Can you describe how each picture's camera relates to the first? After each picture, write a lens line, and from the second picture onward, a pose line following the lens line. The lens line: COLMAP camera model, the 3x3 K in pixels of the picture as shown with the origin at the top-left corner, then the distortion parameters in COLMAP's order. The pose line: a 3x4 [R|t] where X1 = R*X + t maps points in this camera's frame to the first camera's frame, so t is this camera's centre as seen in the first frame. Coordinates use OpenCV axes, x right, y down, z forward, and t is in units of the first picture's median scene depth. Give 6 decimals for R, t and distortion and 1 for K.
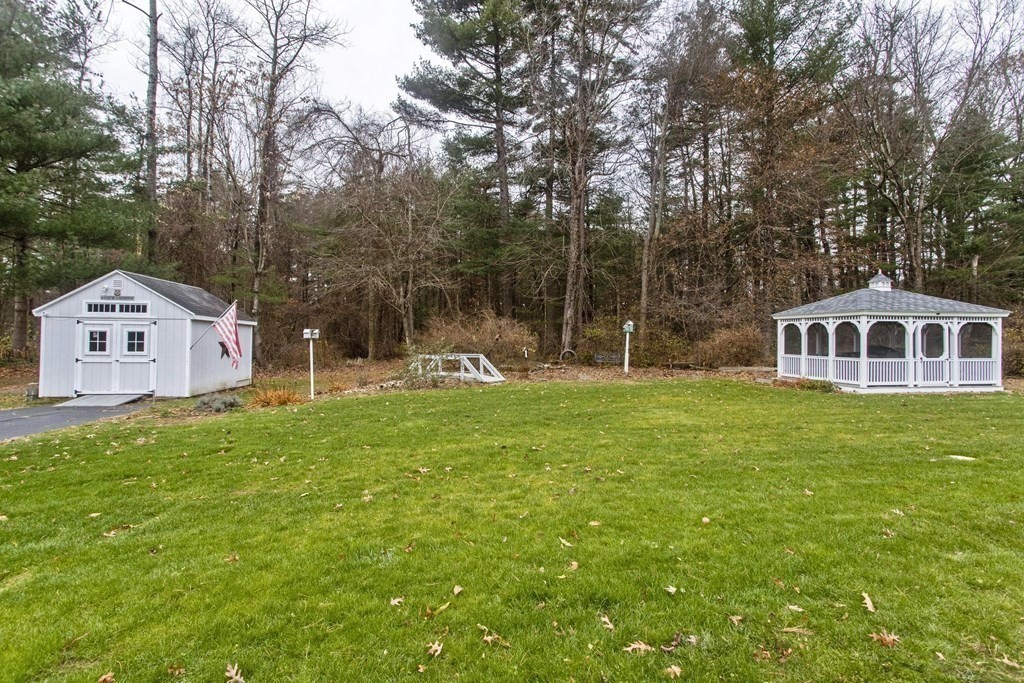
lens RADIAL K [[487.4, 0, 513.2], [0, 487.4, 340.6], [0, 0, 1]] dist [0.000689, 0.001751]
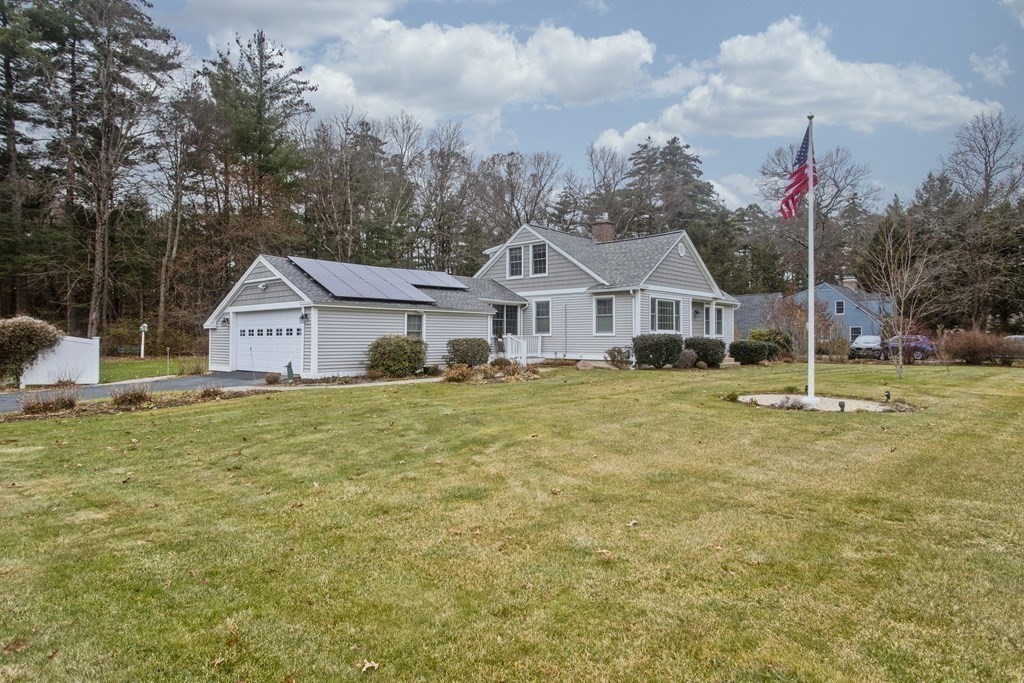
lens RADIAL K [[641.5, 0, 514.1], [0, 641.5, 339.7], [0, 0, 1]] dist [0.000705, -0.001612]
pose [[0.757794, -0.004404, 0.652479, -0.141376], [-0.001232, 0.999966, 0.008180, -0.008244], [-0.652493, -0.007003, 0.757763, -0.938254]]
